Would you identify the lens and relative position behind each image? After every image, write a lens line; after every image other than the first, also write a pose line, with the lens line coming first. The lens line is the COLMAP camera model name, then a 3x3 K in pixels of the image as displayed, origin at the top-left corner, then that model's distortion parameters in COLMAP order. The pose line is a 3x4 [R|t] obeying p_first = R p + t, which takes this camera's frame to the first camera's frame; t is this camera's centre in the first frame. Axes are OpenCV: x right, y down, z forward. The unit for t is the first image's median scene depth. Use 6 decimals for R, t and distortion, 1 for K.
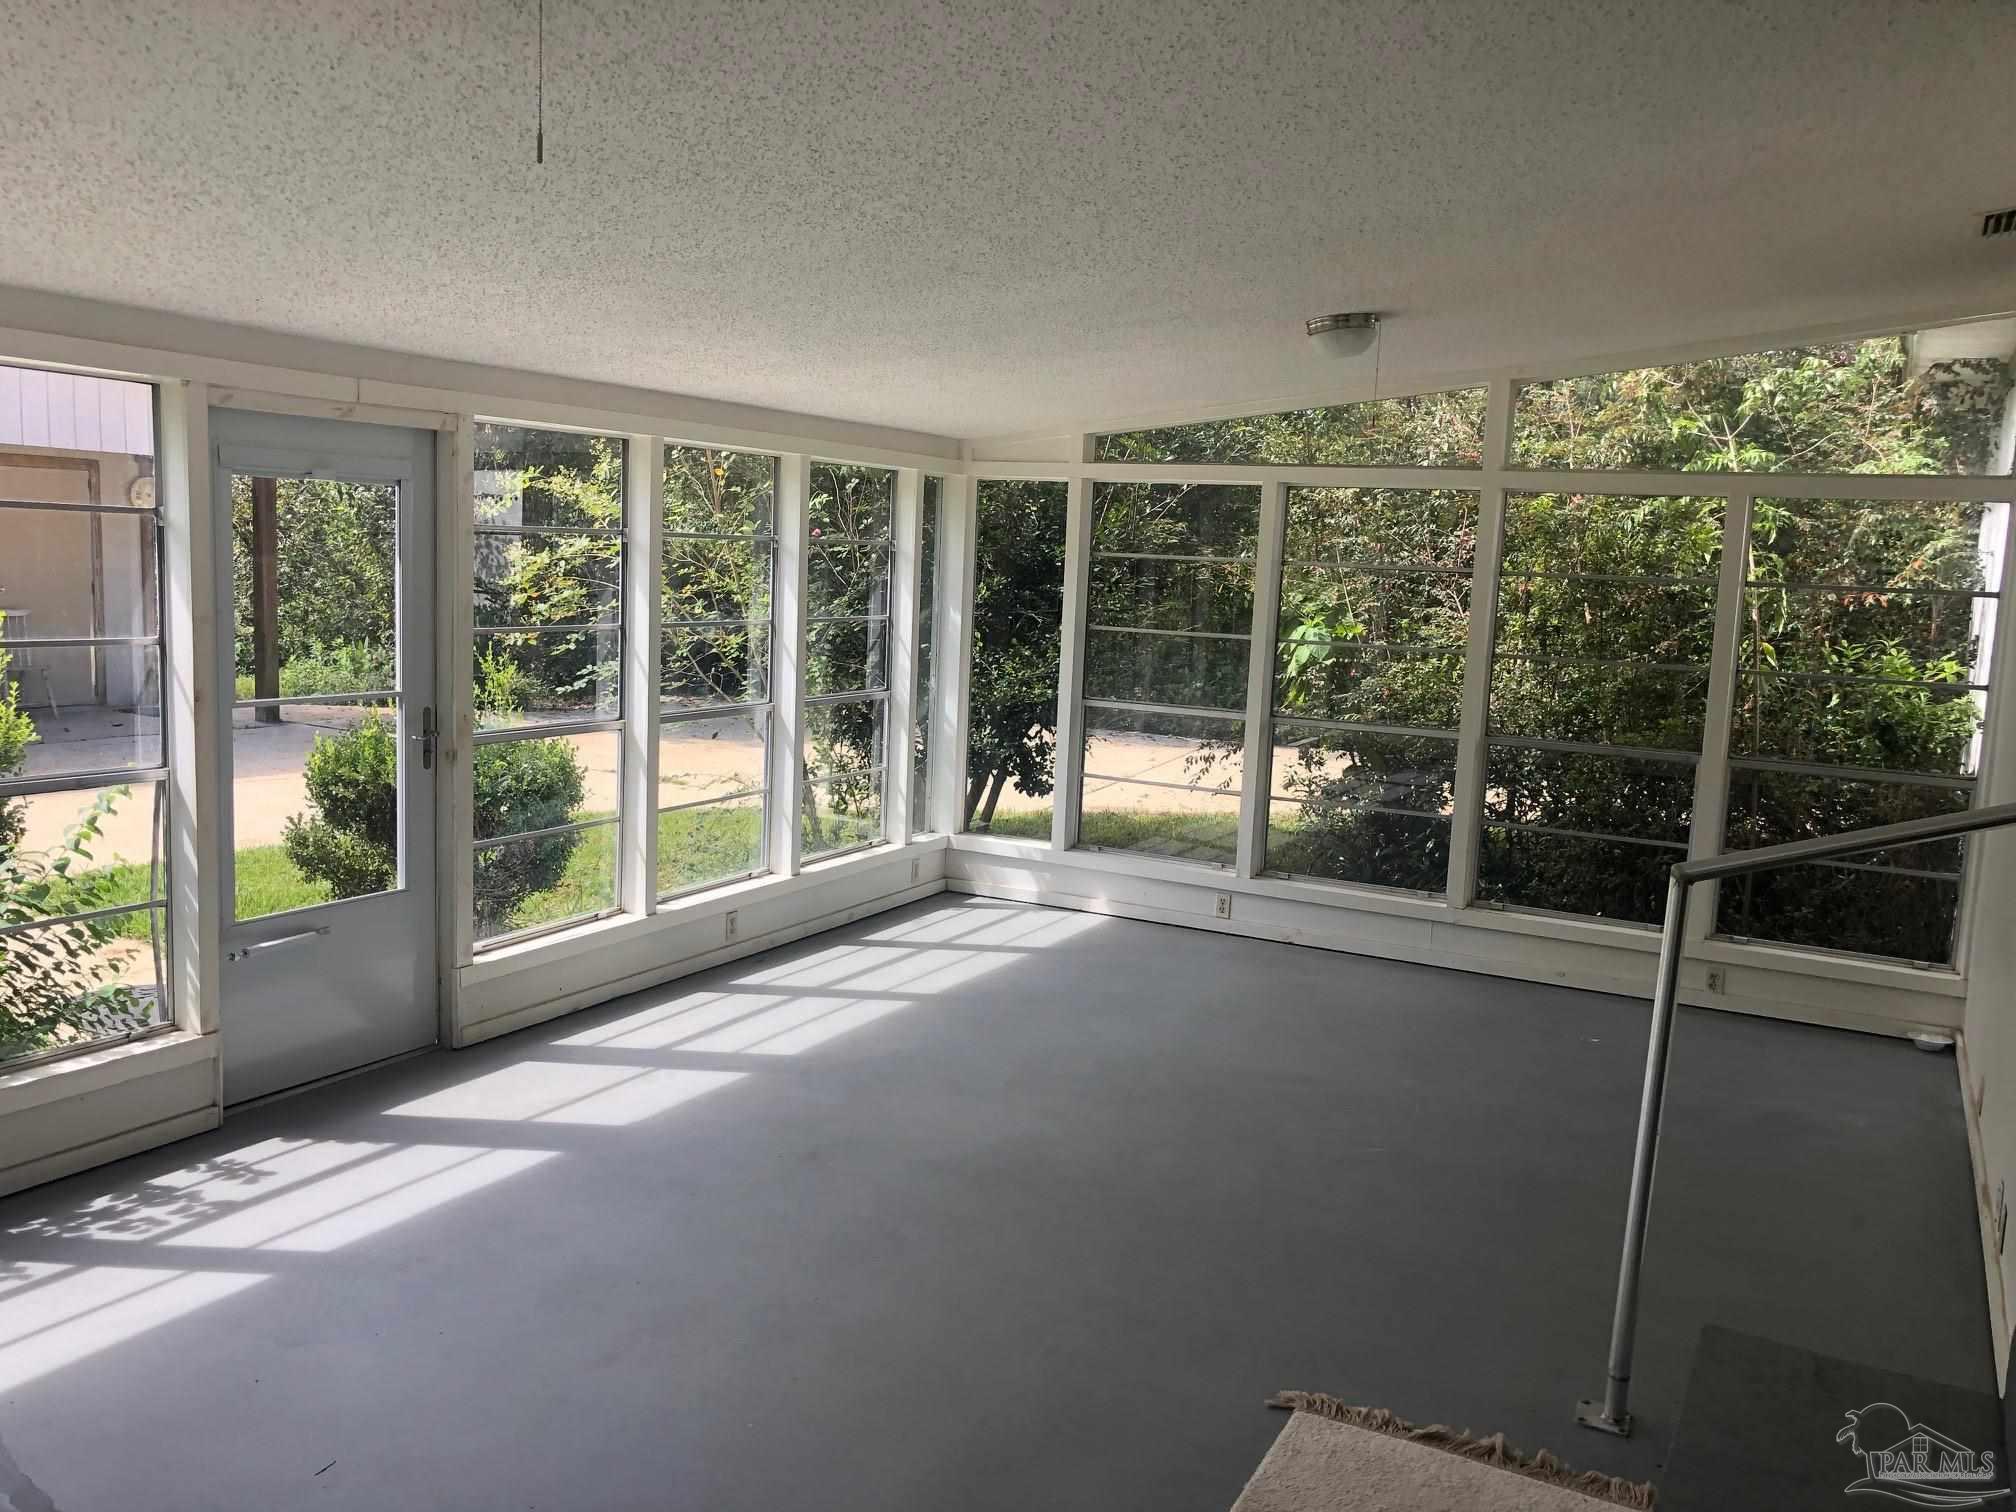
lens RADIAL K [[1575.3, 0, 1004.8], [0, 1575.3, 756.9], [0, 0, 1]] dist [0.027107, -0.088089]
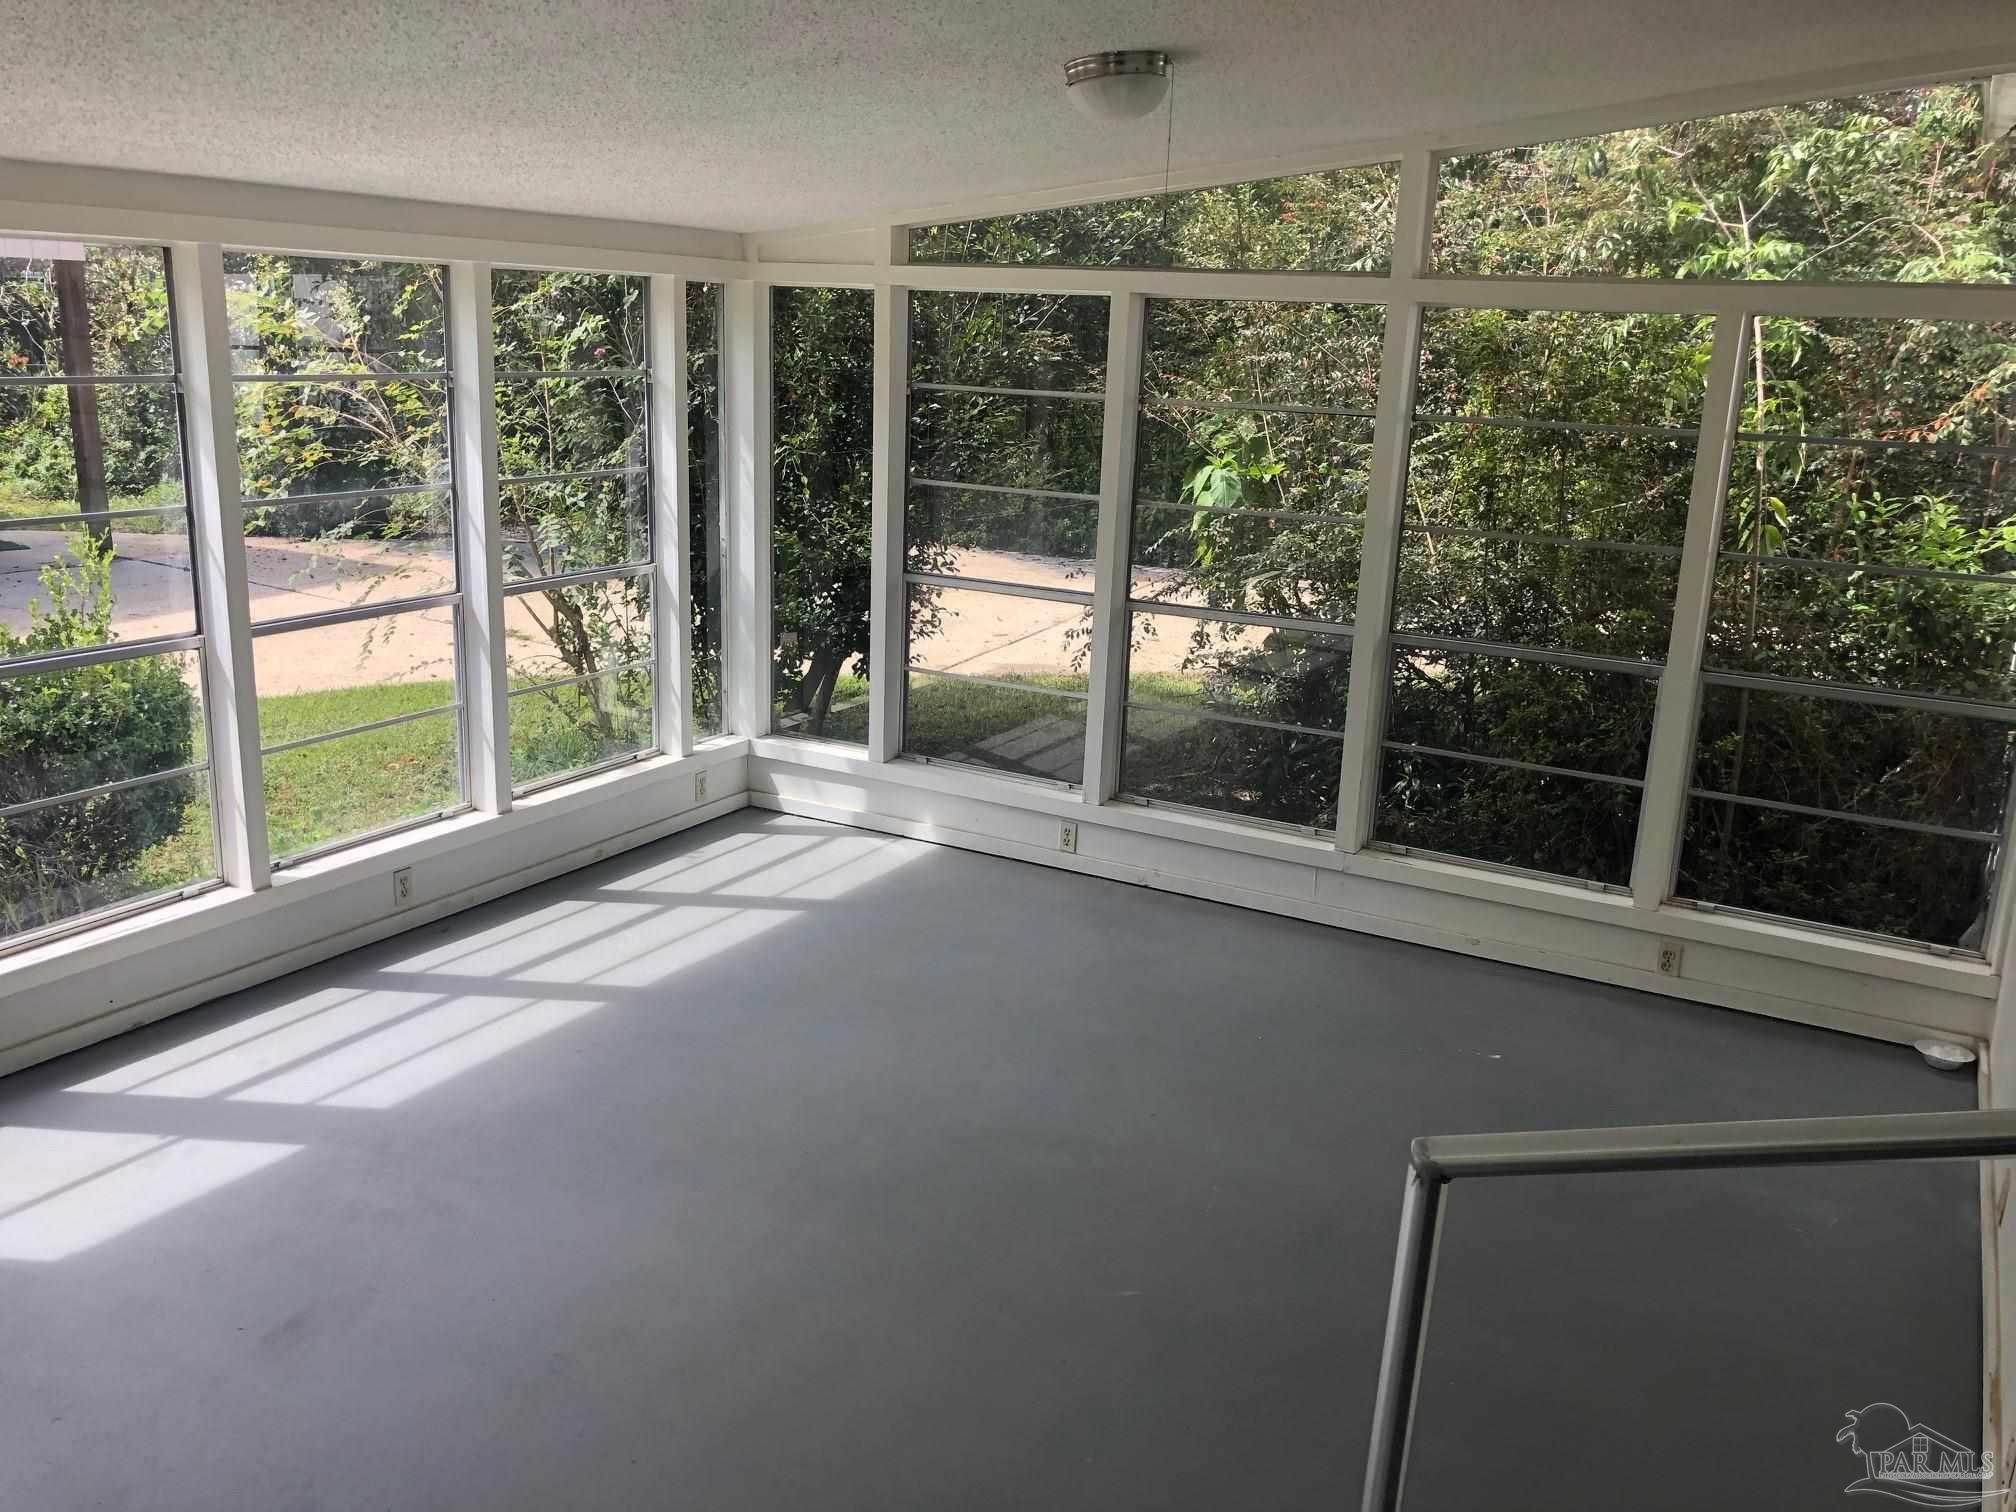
lens RADIAL K [[1621.4, 0, 1011.7], [0, 1621.4, 760.8], [0, 0, 1]] dist [0.036878, -0.083126]
pose [[0.999911, -0.003022, -0.012960, 0.116790], [0.004632, 0.992013, 0.126051, -0.046297], [0.012476, -0.126100, 0.991939, 0.183394]]
